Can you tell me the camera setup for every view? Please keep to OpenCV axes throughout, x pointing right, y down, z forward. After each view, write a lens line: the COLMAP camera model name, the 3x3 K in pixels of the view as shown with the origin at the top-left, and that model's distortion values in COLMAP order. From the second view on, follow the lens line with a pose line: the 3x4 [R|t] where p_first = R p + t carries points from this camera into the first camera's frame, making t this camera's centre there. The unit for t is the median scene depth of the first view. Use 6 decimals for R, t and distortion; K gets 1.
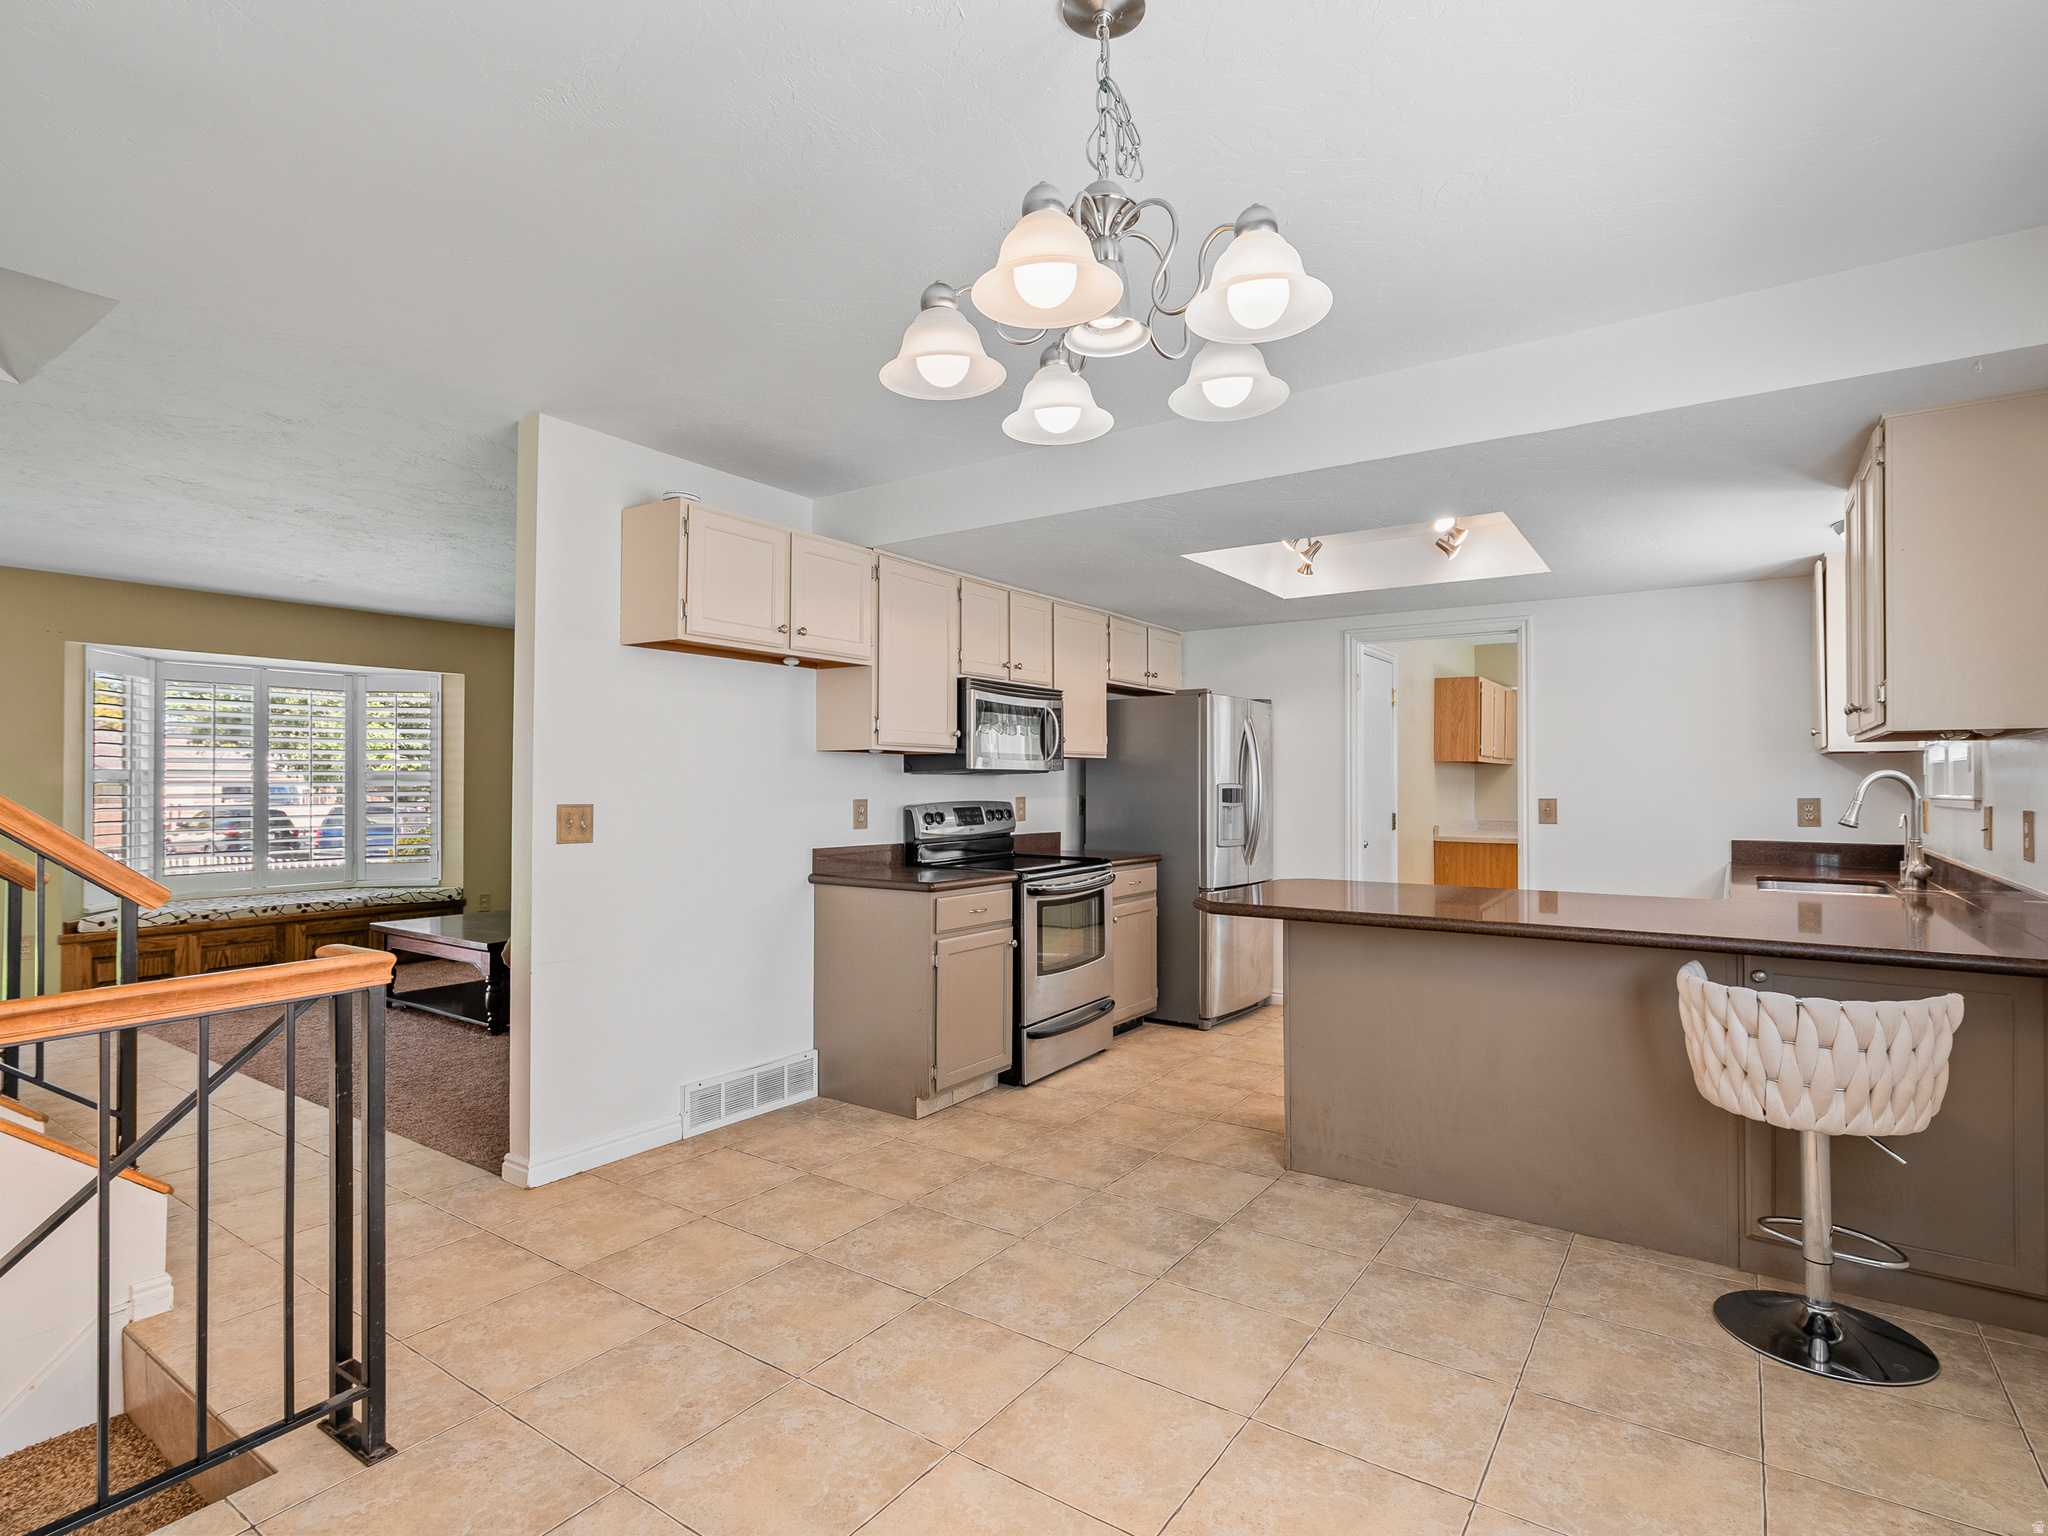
lens RADIAL K [[1045.2, 0, 1024.7], [0, 1045.2, 763.7], [0, 0, 1]] dist [-0.002882, 0.001281]
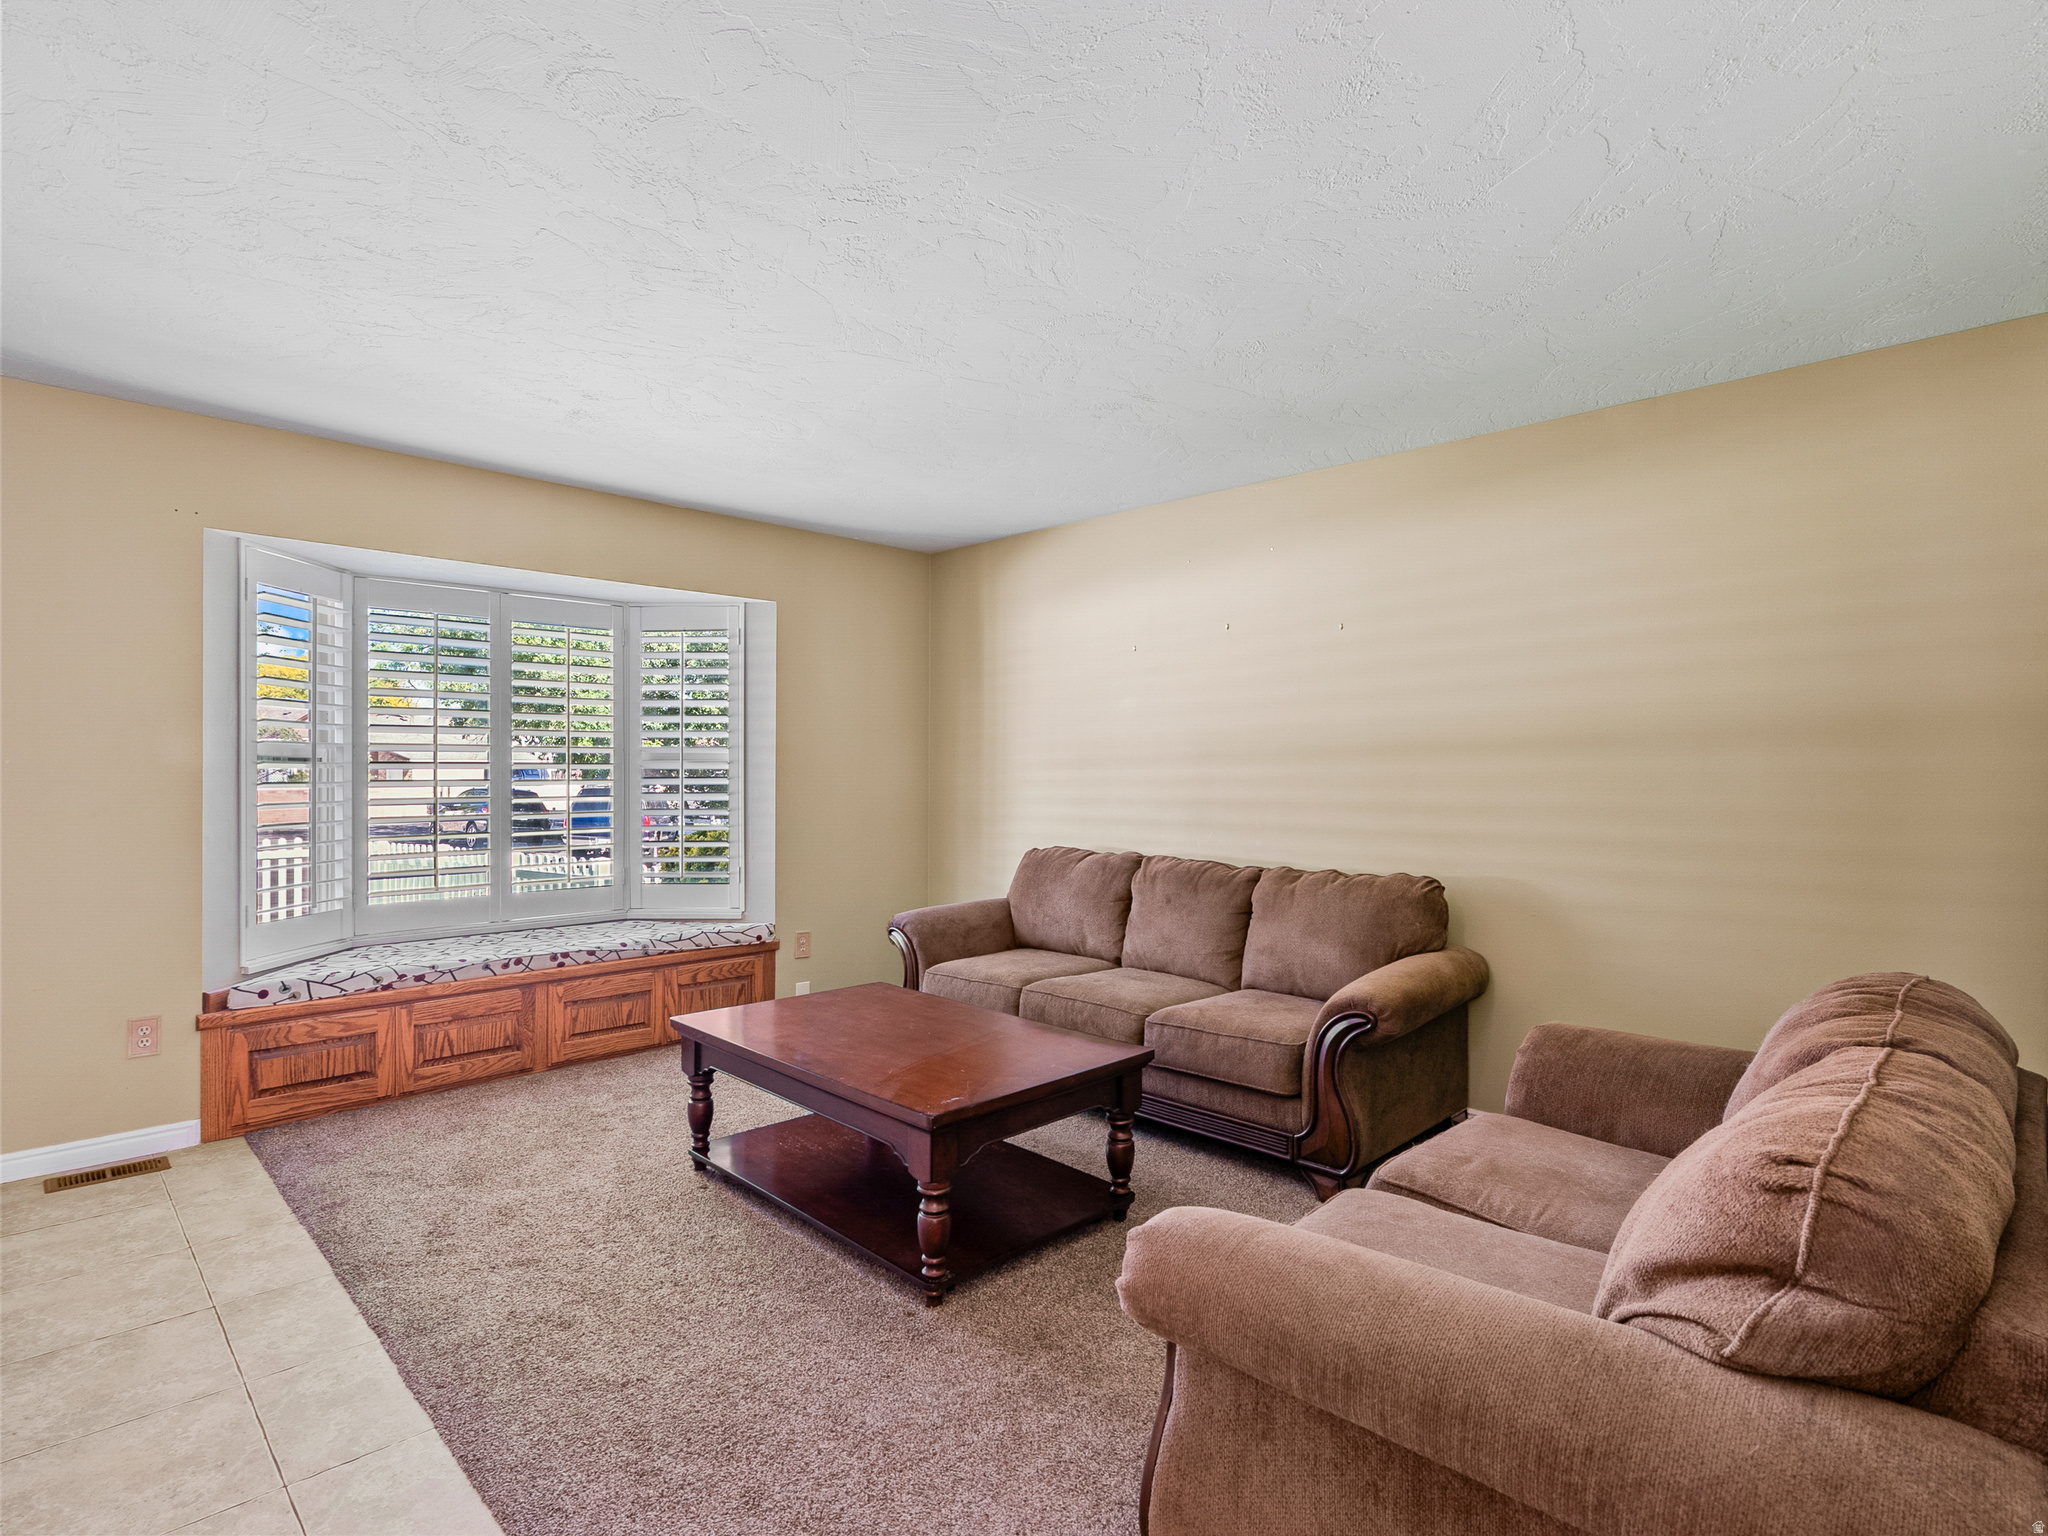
lens RADIAL K [[1057.7, 0, 1016.9], [0, 1057.7, 768.4], [0, 0, 1]] dist [-0.001789, 0.000003]
pose [[0.982023, 0.005161, -0.188693, -0.297064], [-0.001670, 0.999825, 0.018659, 0.008611], [0.188756, -0.018009, 0.981859, 0.422859]]
